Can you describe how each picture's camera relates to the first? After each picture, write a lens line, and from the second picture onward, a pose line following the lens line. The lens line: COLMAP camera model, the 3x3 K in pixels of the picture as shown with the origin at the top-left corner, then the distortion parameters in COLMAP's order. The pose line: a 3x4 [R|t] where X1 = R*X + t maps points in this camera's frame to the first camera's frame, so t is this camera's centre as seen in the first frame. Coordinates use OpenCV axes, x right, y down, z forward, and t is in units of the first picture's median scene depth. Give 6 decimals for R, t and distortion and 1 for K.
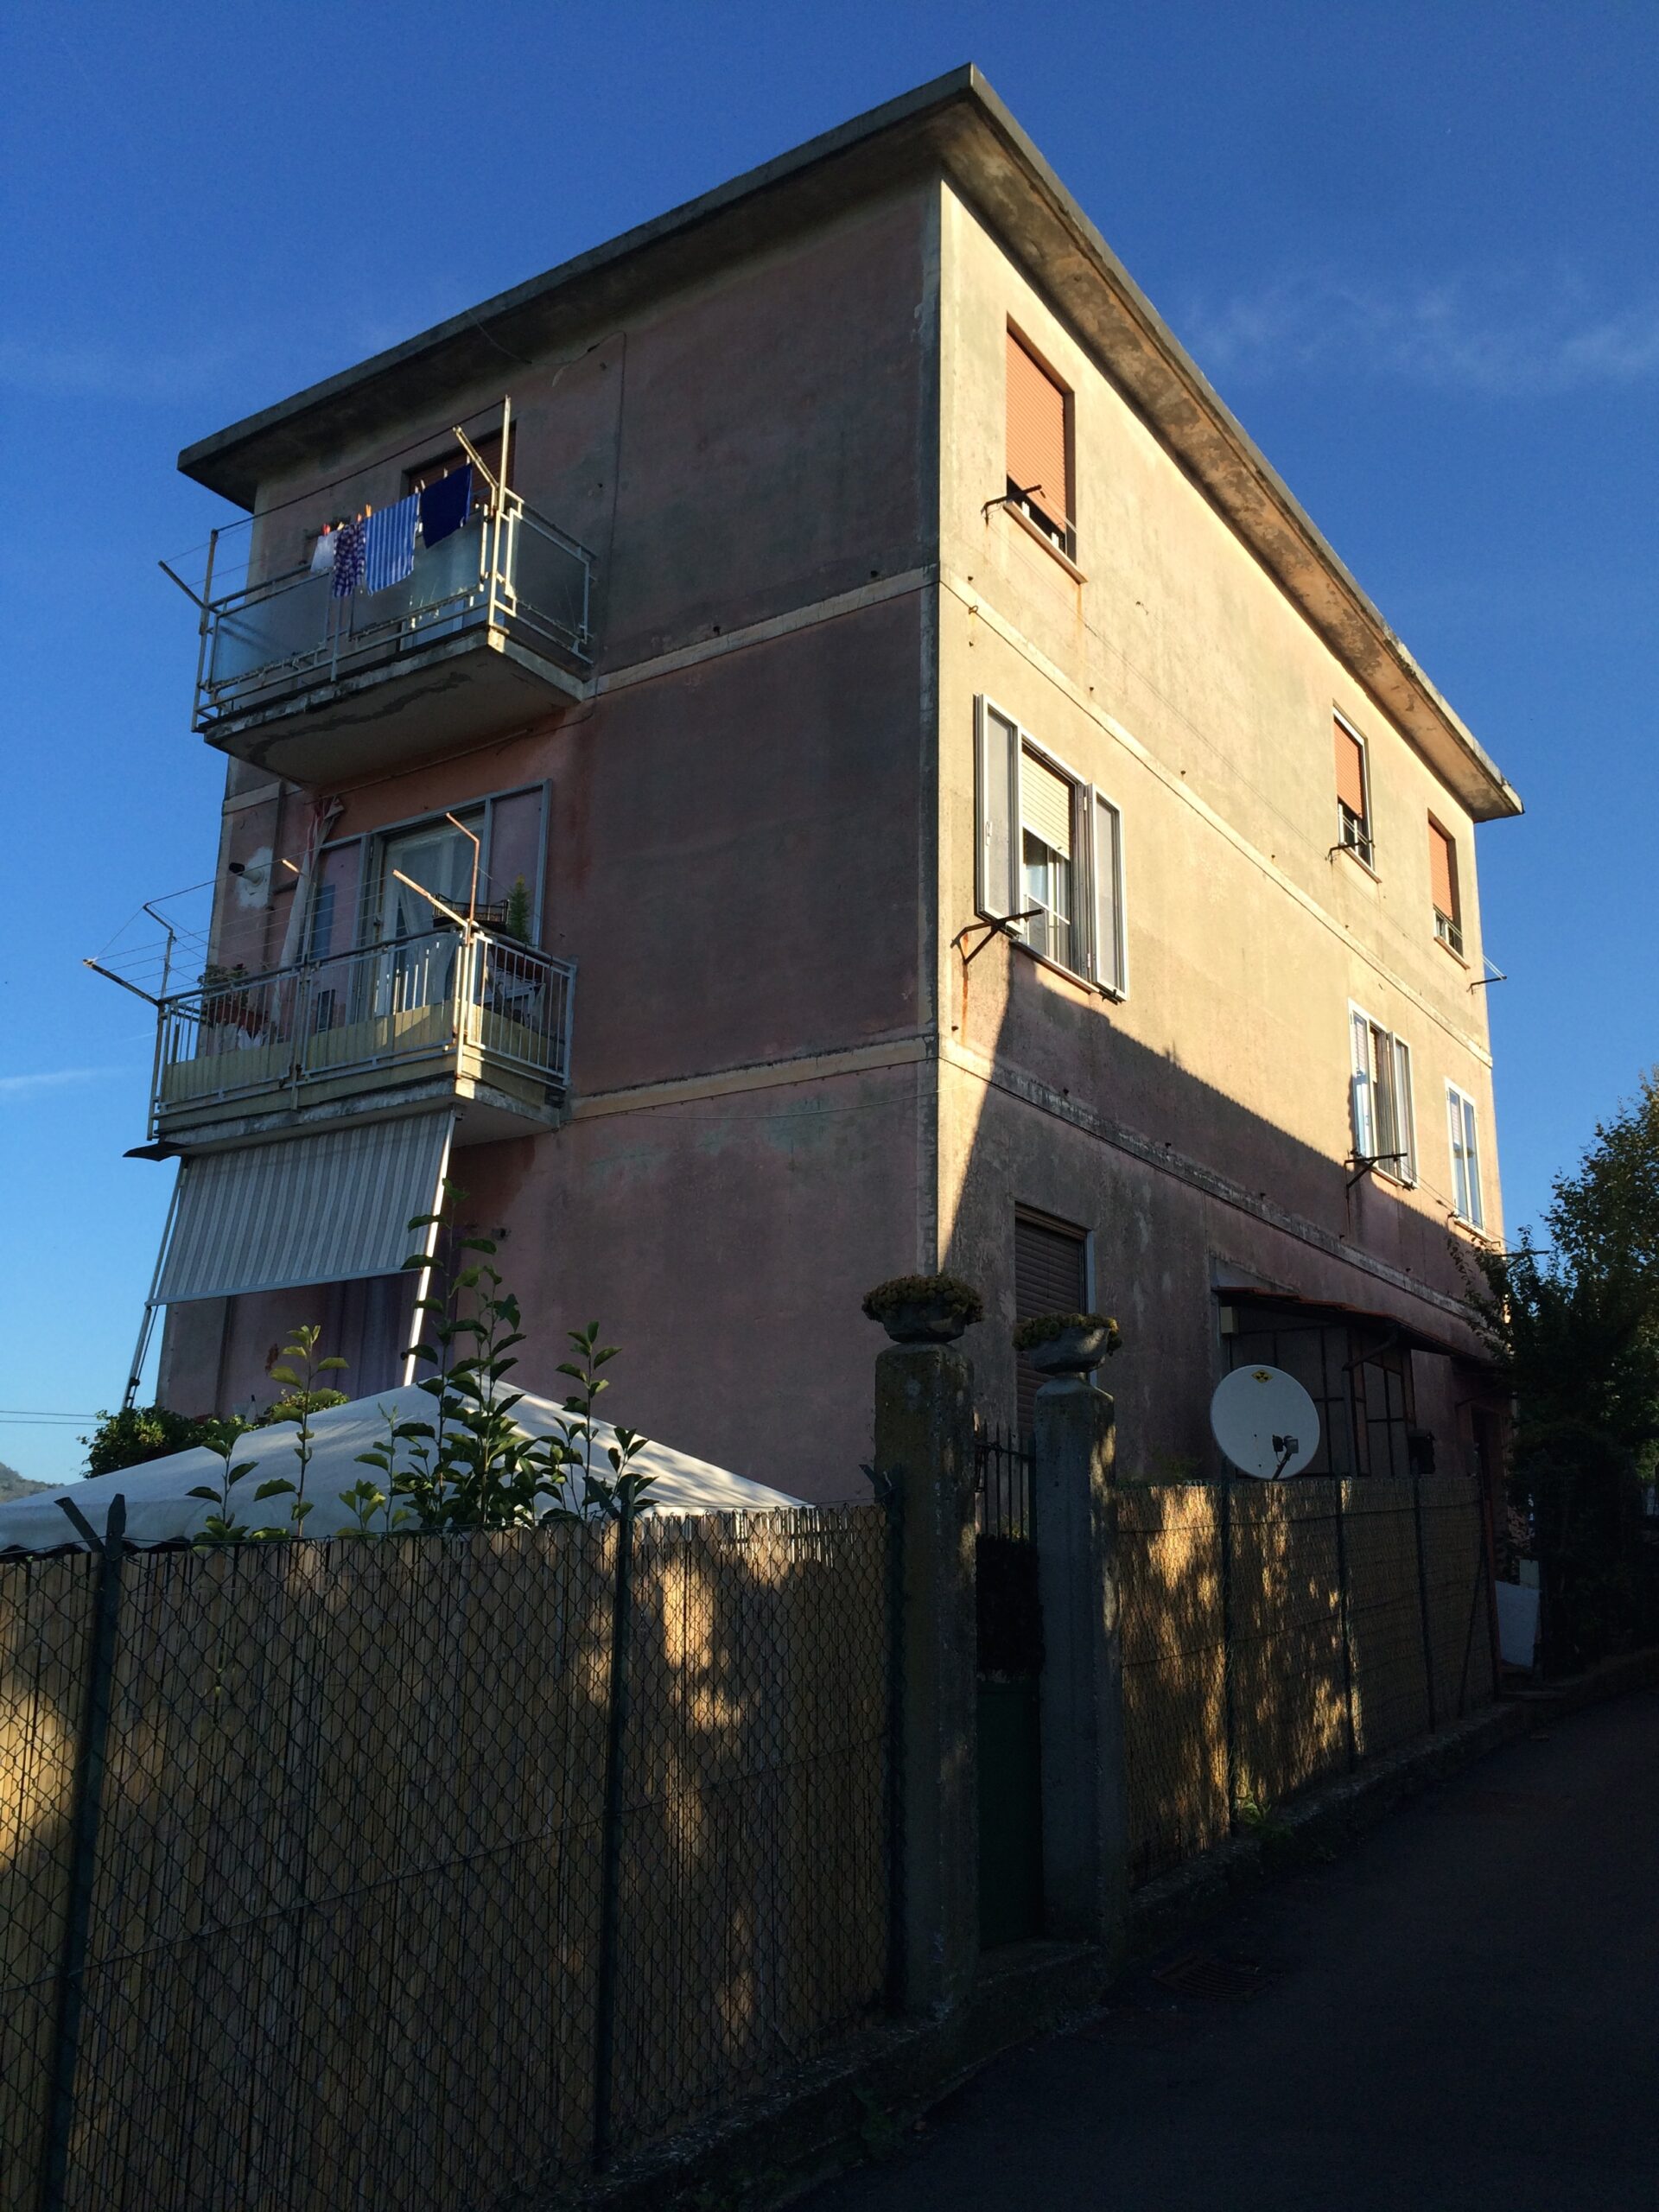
lens RADIAL K [[1881.3, 0, 836.1], [0, 1881.3, 1110.6], [0, 0, 1]] dist [0.090179, -0.114281]
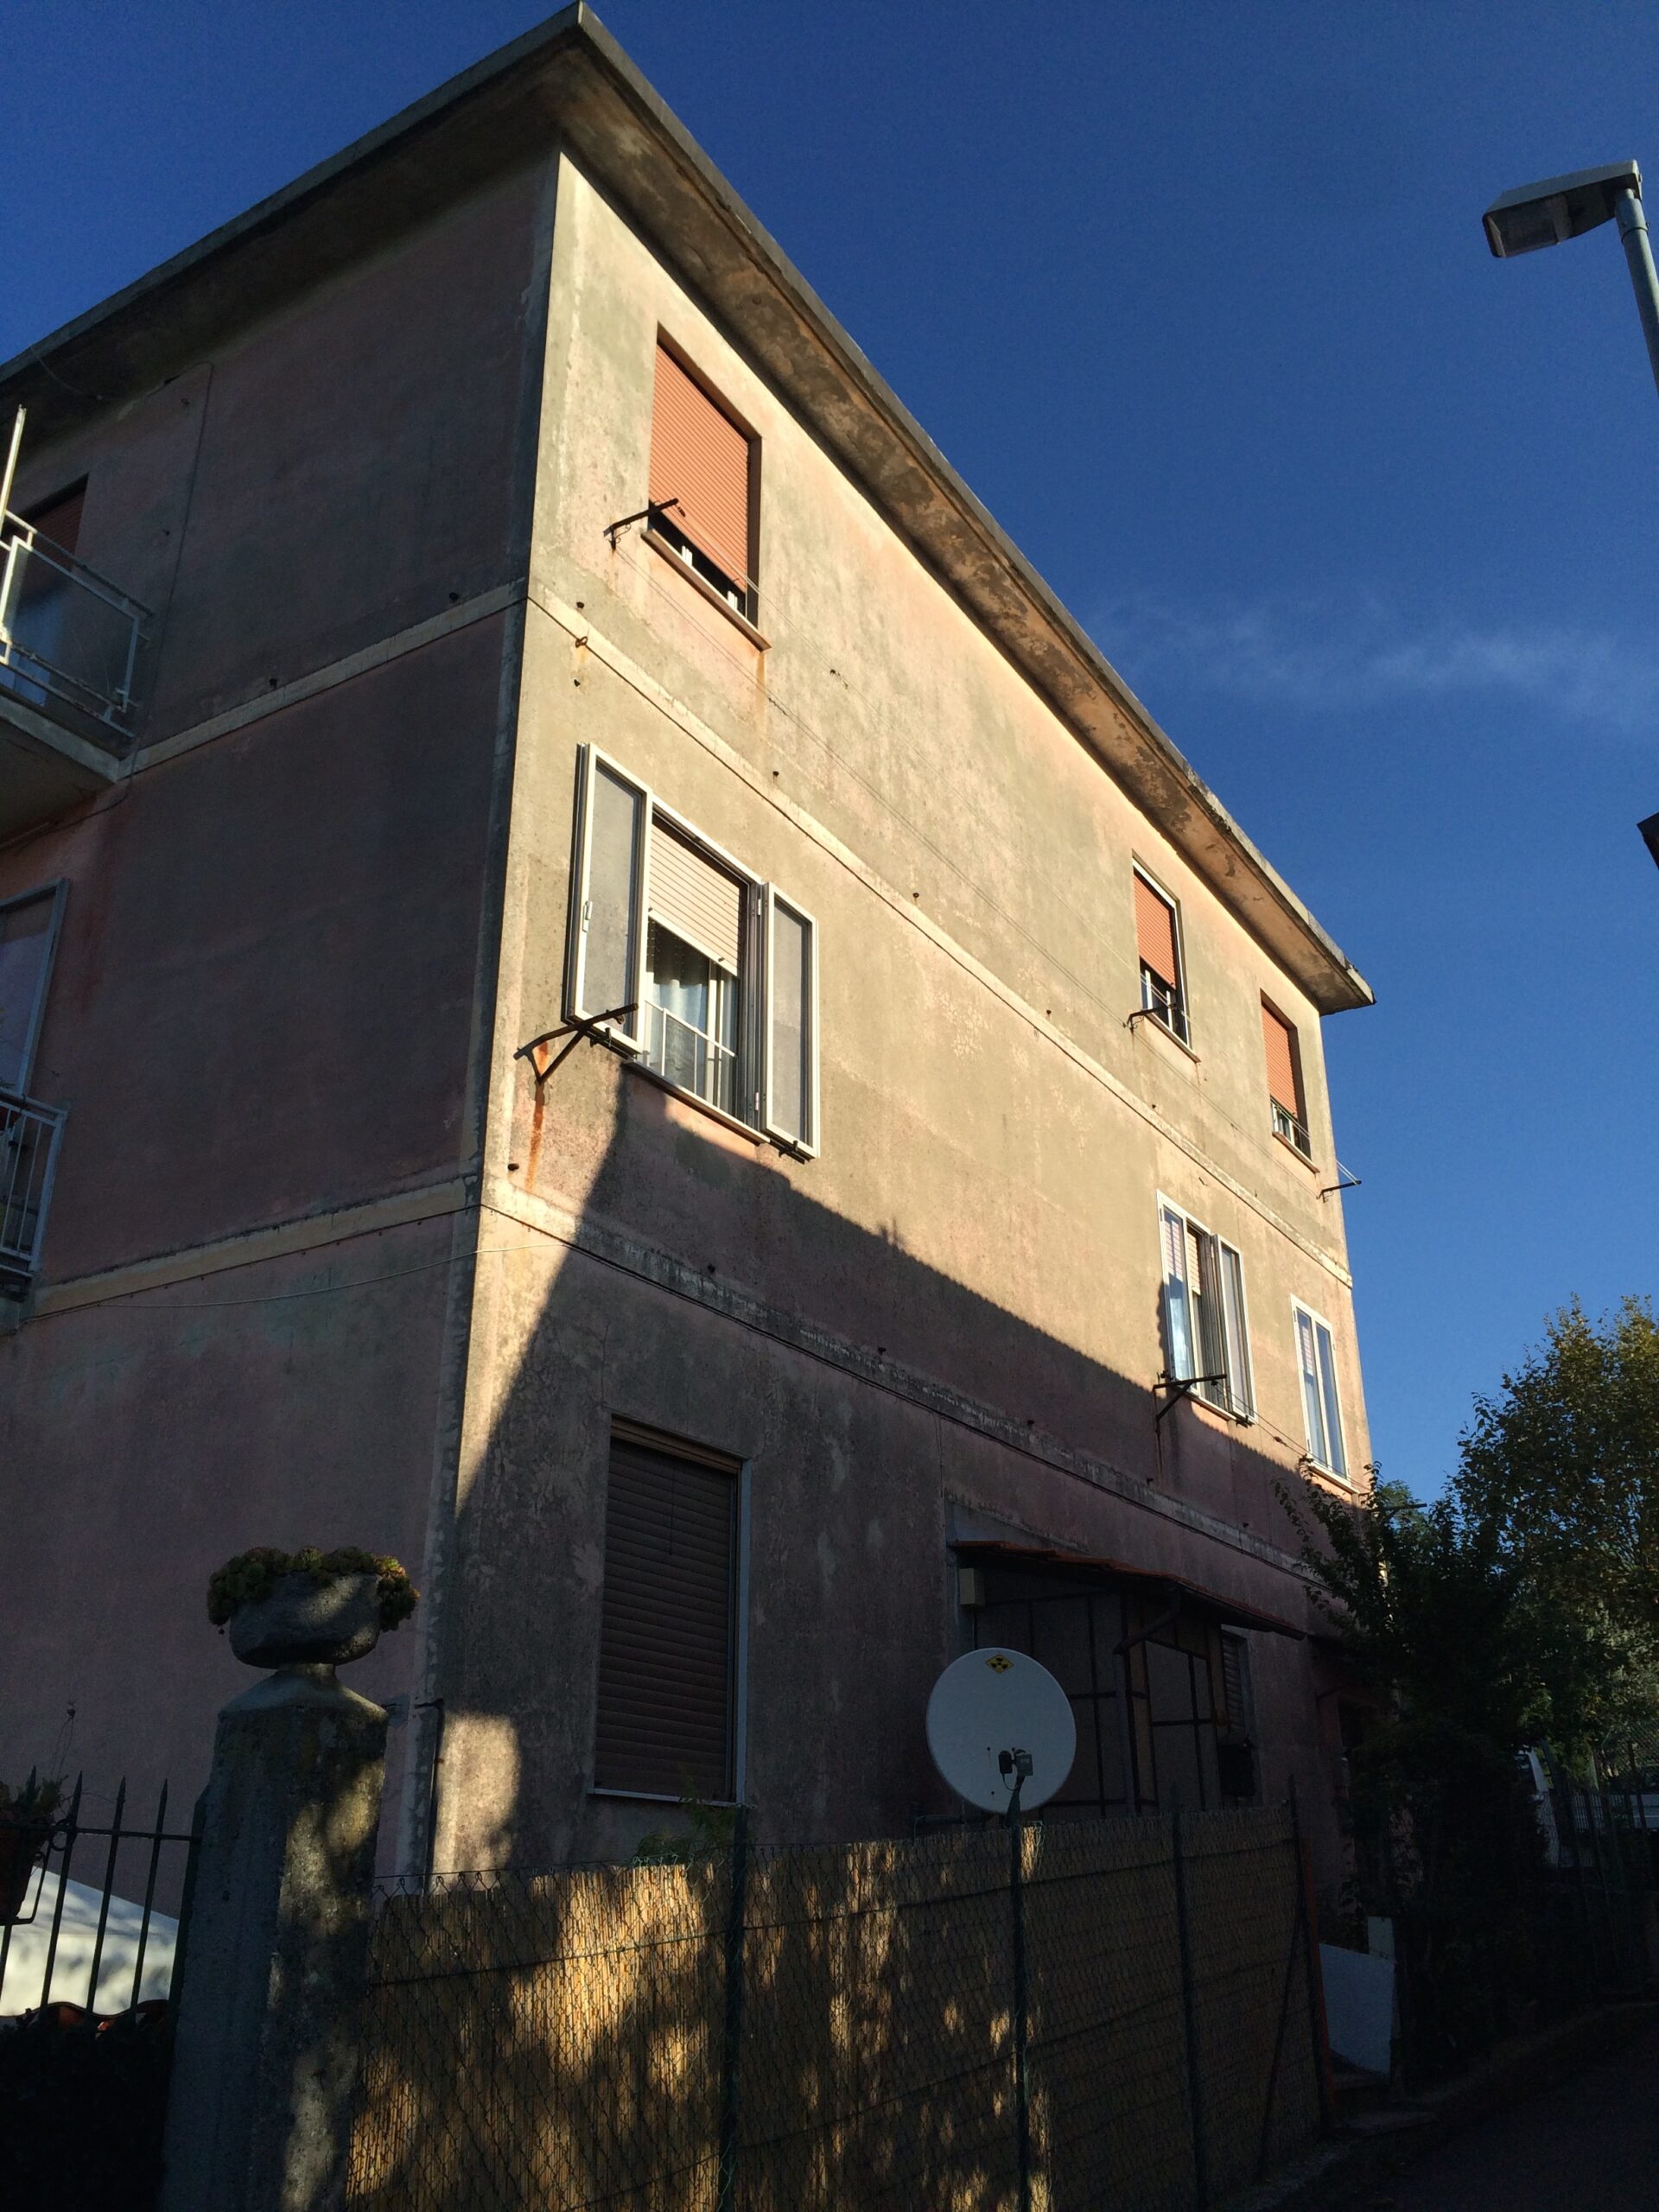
lens RADIAL K [[1881.3, 0, 836.1], [0, 1881.3, 1110.6], [0, 0, 1]] dist [0.090179, -0.114281]
pose [[0.999442, -0.005097, 0.033011, 0.132828], [0.009895, 0.989109, -0.146855, 0.034062], [-0.031903, 0.147099, 0.988607, 0.233464]]
